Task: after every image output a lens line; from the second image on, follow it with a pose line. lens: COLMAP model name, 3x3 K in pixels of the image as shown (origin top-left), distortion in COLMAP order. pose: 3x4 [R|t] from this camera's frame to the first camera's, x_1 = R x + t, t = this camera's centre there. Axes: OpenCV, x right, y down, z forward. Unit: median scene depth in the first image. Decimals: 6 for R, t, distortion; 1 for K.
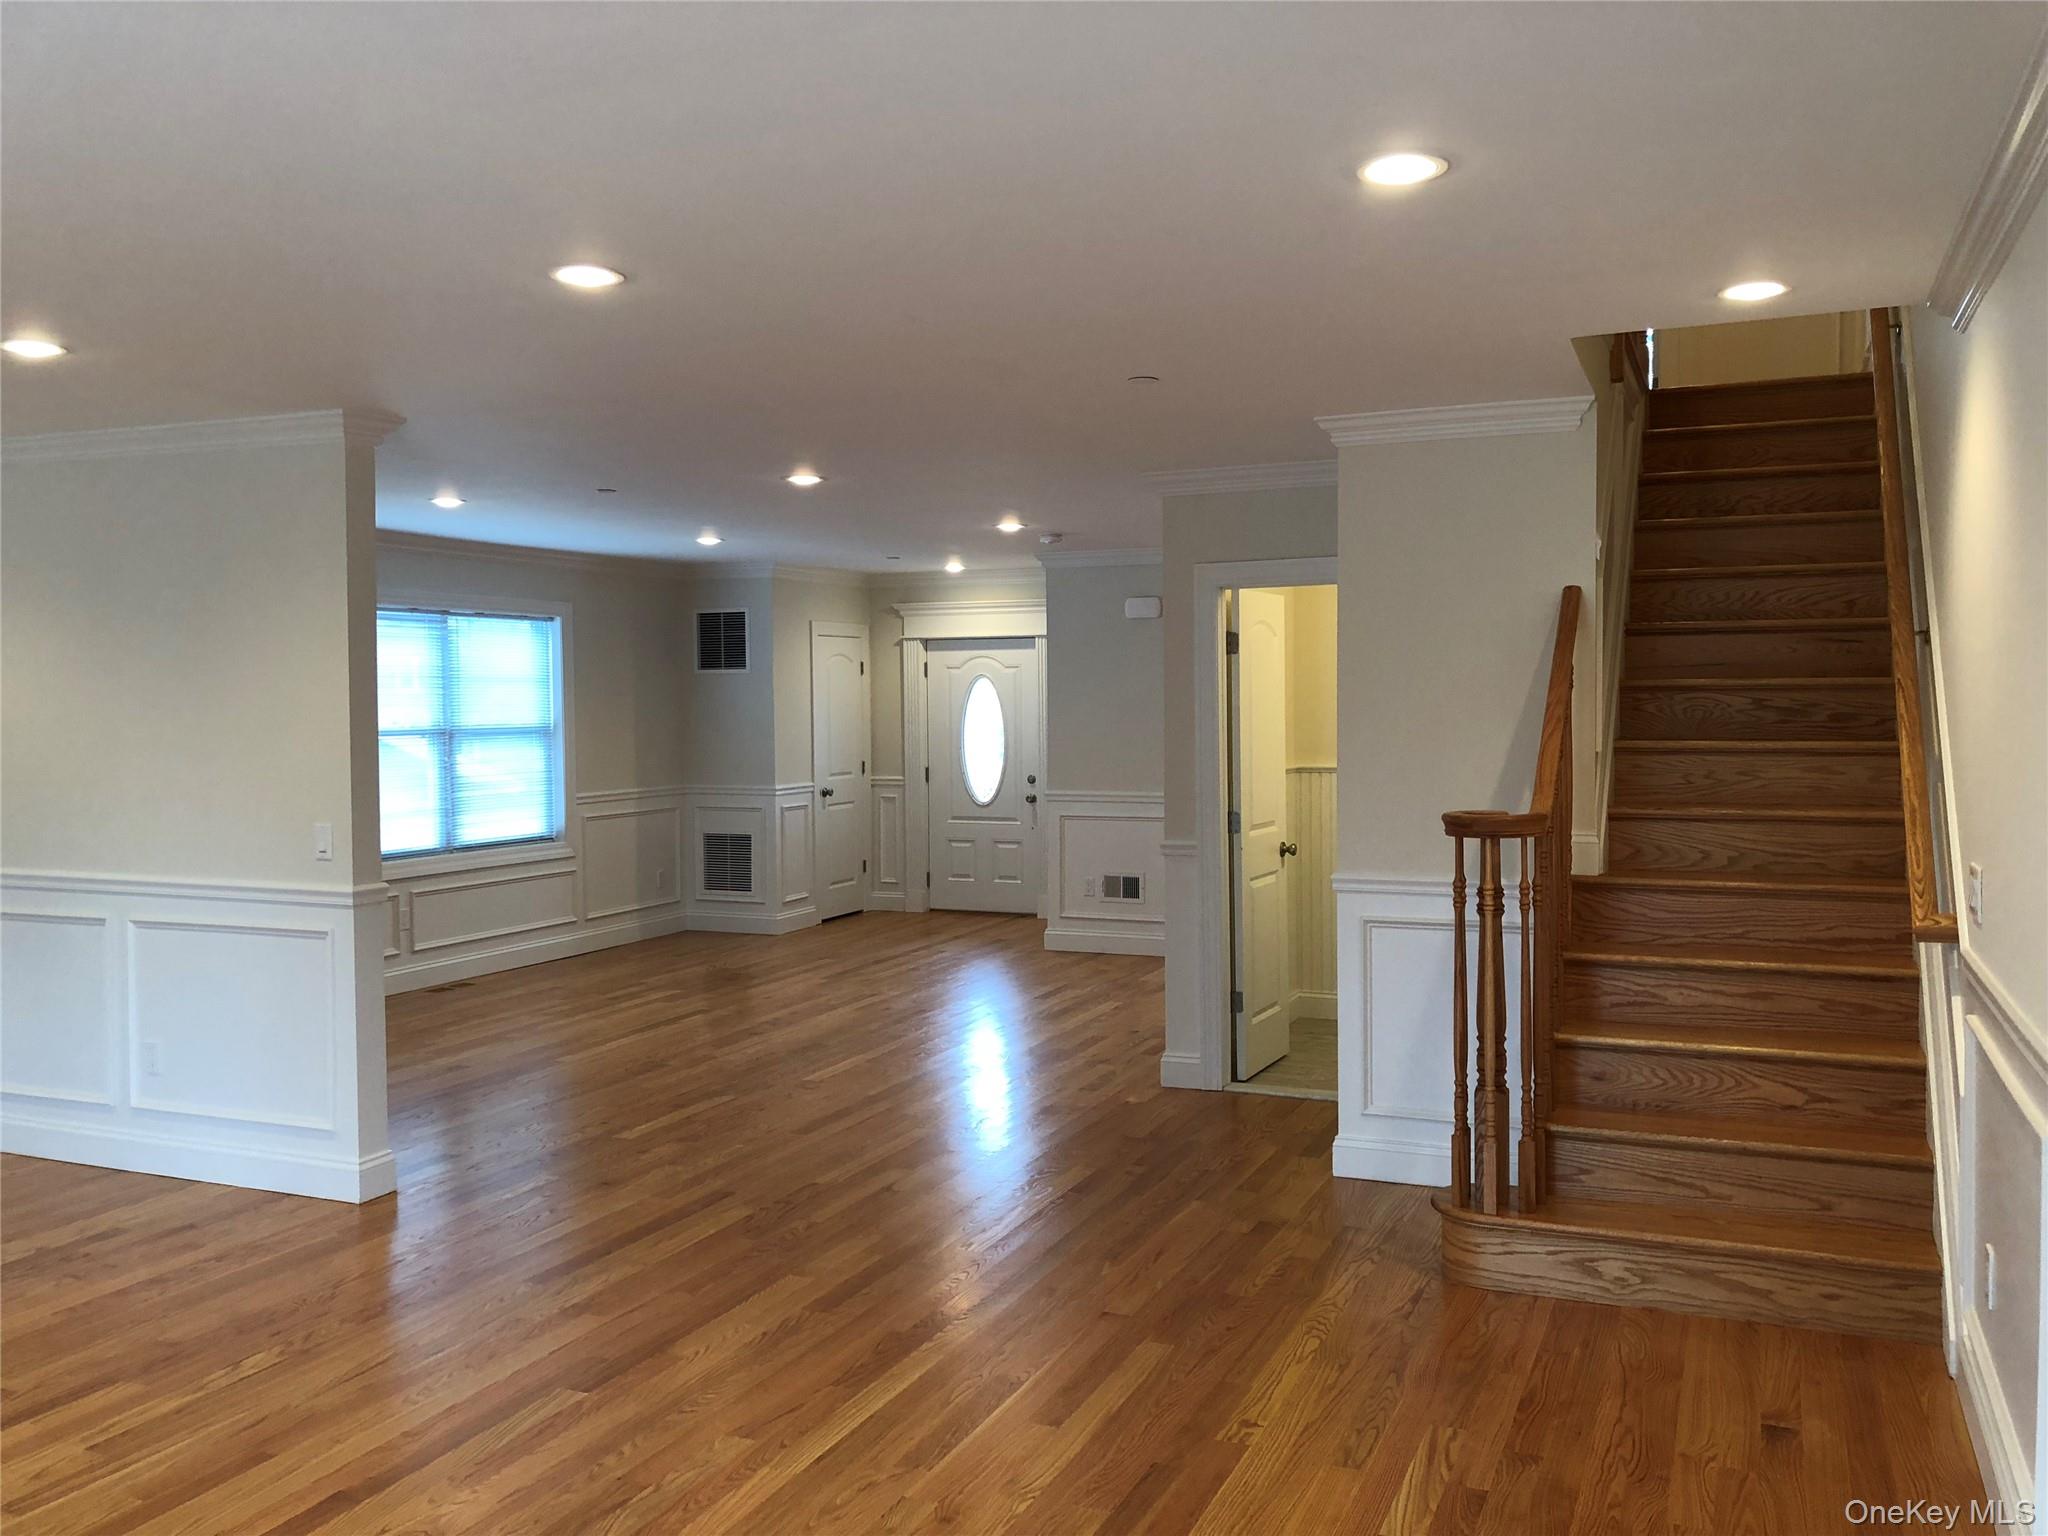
lens RADIAL K [[1669.5, 0, 1024.0], [0, 1669.5, 768.0], [0, 0, 1]] dist [-0.001519, 0.050734]
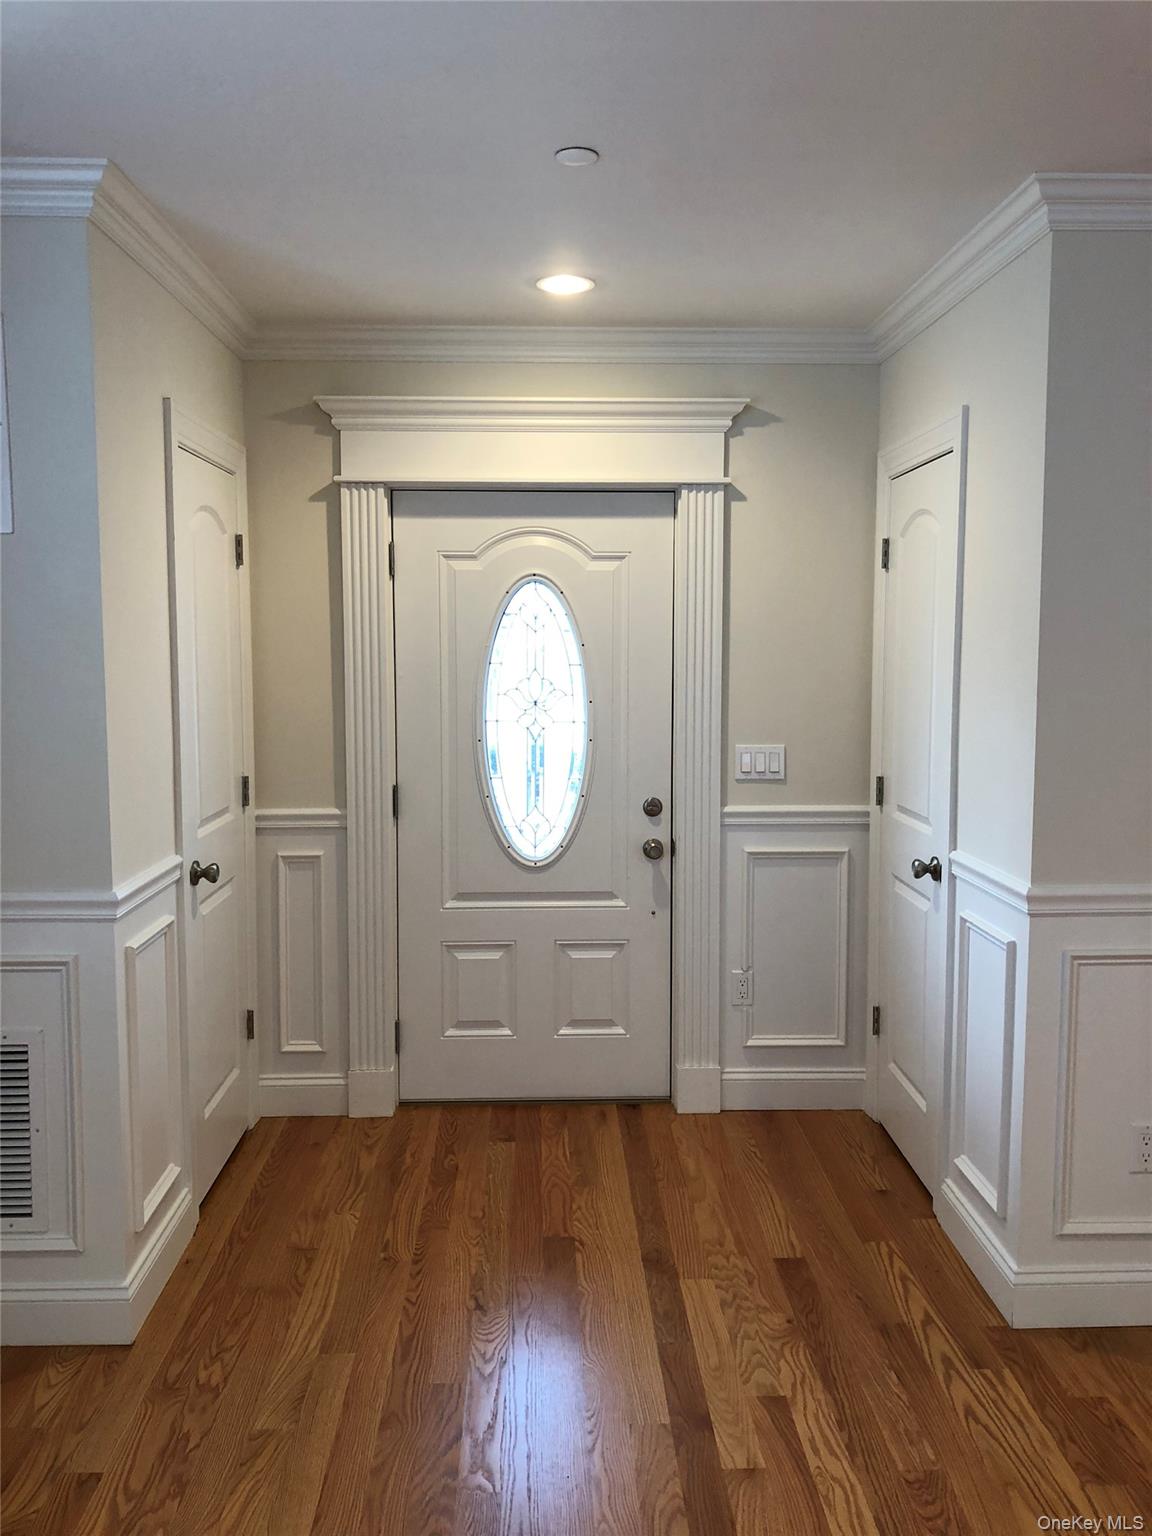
lens RADIAL K [[1252.1, 0, 576.0], [0, 1252.1, 768.0], [0, 0, 1]] dist [-0.001519, 0.050734]
pose [[0.897009, -0.035636, 0.440574, -0.162037], [0.012890, 0.998430, 0.054516, -0.022379], [-0.441825, -0.043222, 0.896060, 0.694134]]
